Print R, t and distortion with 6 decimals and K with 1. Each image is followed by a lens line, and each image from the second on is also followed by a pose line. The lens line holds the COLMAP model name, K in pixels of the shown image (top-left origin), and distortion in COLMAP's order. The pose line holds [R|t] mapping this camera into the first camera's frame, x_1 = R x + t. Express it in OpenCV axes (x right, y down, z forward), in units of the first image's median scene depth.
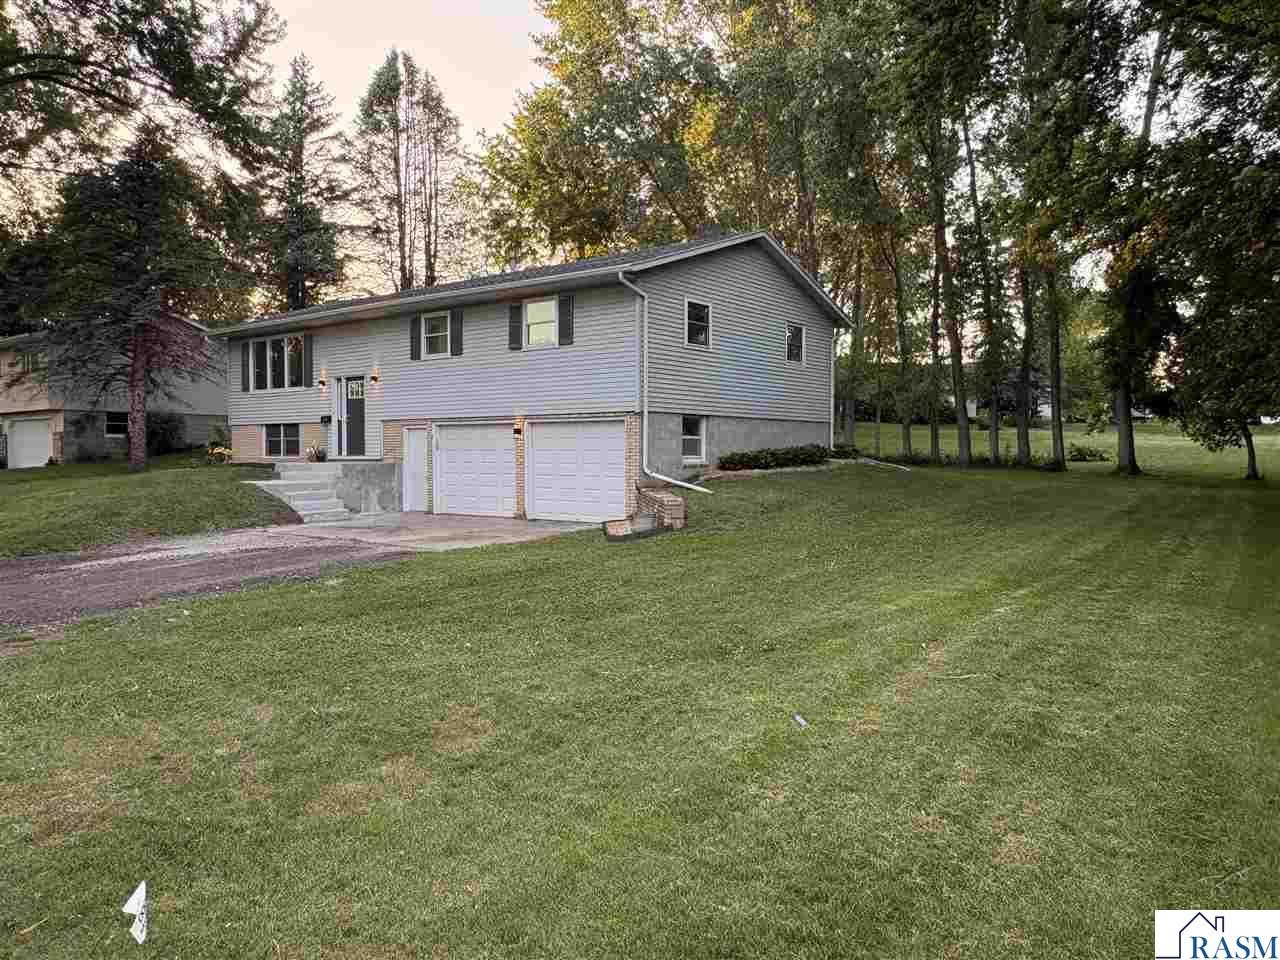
lens RADIAL K [[910.4, 0, 640.0], [0, 910.4, 480.0], [0, 0, 1]] dist [0.004095, 0.000129]
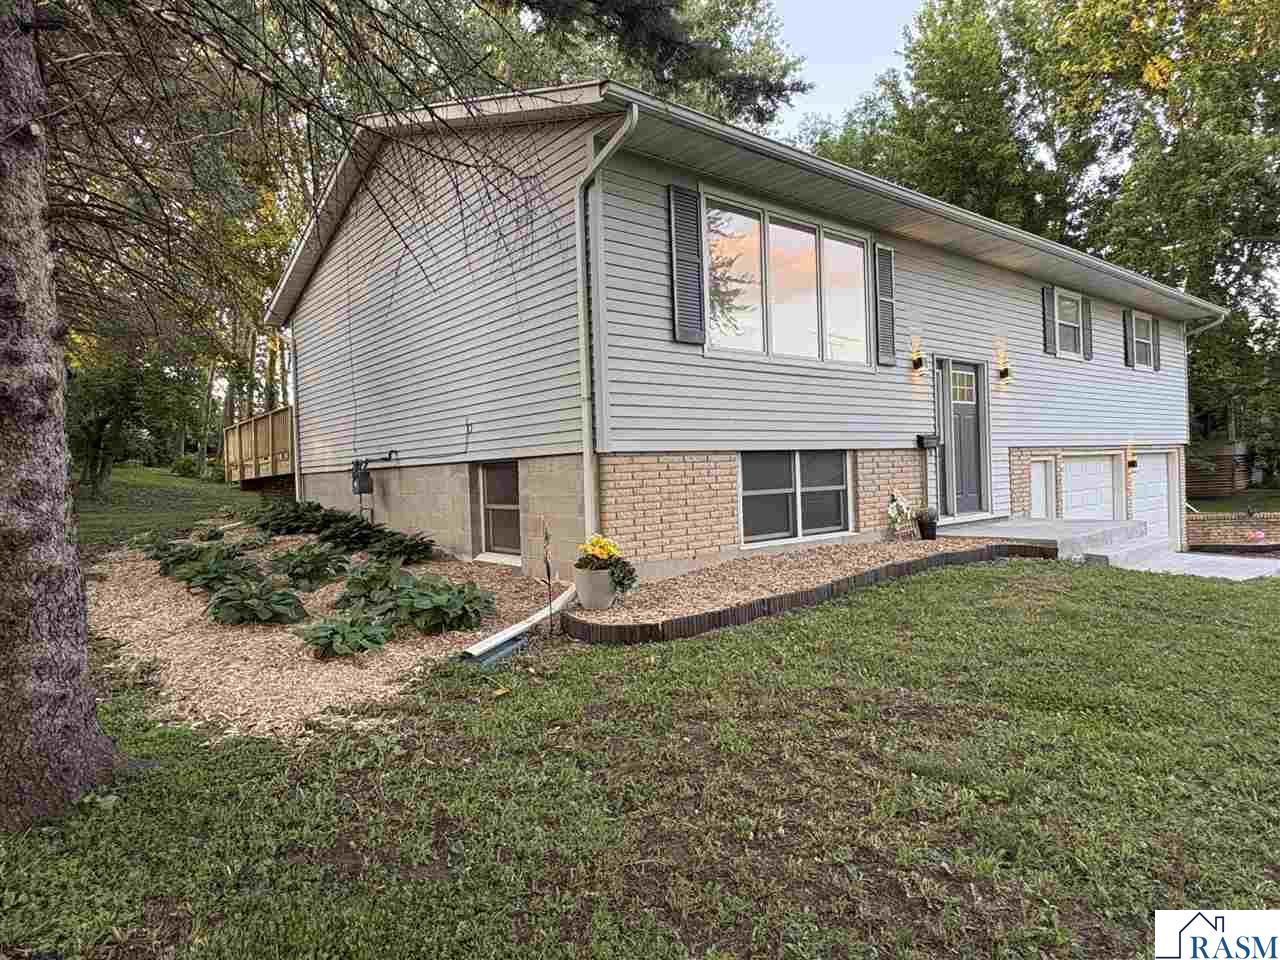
lens RADIAL K [[763.0, 0, 640.0], [0, 763.0, 480.0], [0, 0, 1]] dist [0.005283, 0.000810]
pose [[0.222635, -0.017041, 0.974753, -0.824445], [0.066489, 0.997785, 0.002257, -0.062867], [-0.972632, 0.064308, 0.223275, 1.148162]]
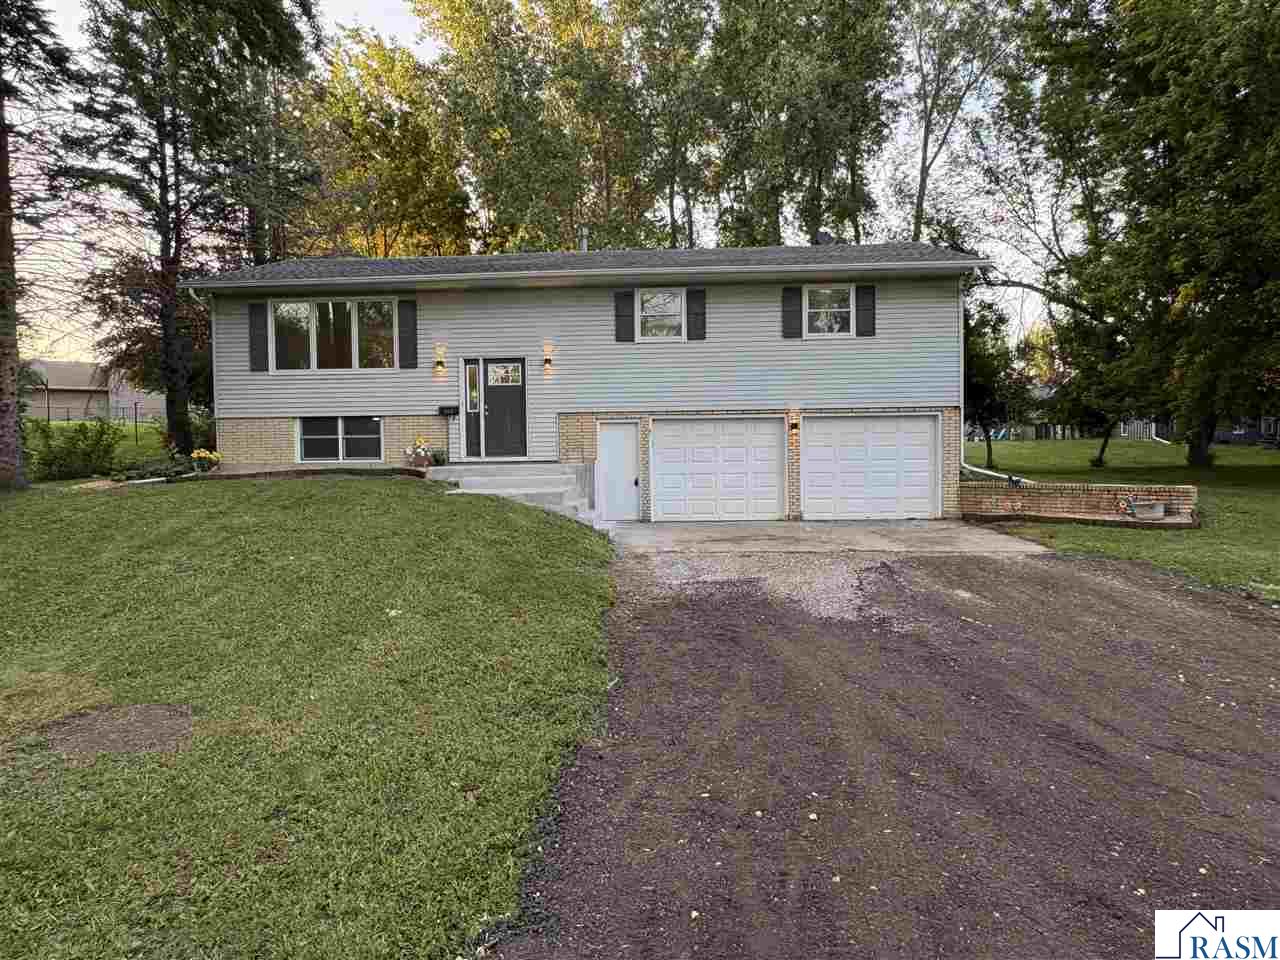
lens RADIAL K [[769.5, 0, 640.0], [0, 769.5, 480.0], [0, 0, 1]] dist [-0.008615, 0.000037]
pose [[0.828697, -0.023525, 0.559203, -0.626991], [0.029011, 0.999579, -0.000942, -0.002306], [-0.558945, 0.017004, 0.829030, 0.394382]]
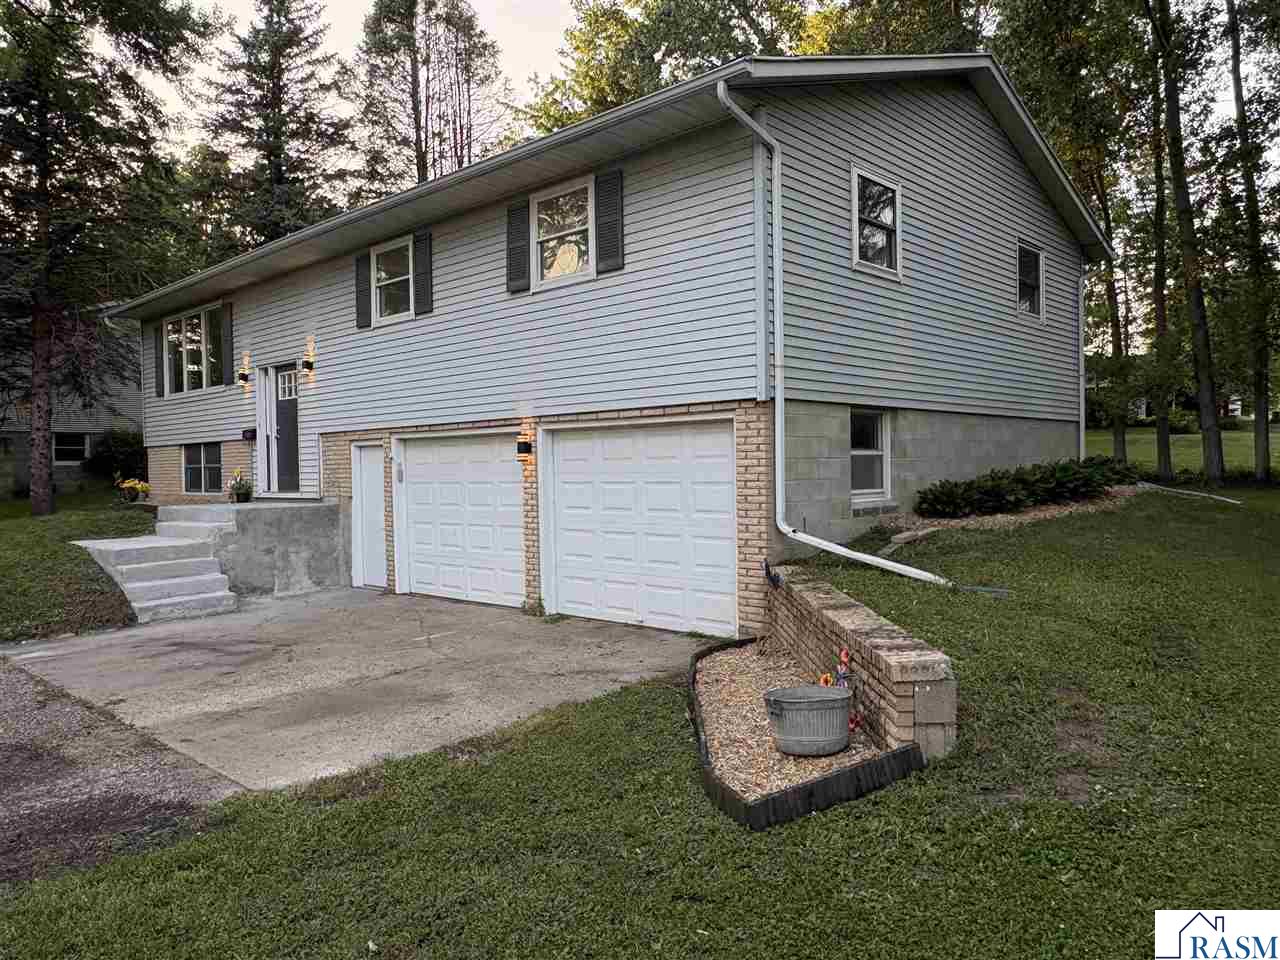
lens RADIAL K [[910.4, 0, 640.0], [0, 910.4, 480.0], [0, 0, 1]] dist [0.004095, 0.000129]
pose [[0.995108, -0.016349, -0.097432, -0.015932], [0.014815, 0.999755, -0.016447, -0.022430], [0.097677, 0.014923, 0.995106, 0.433011]]
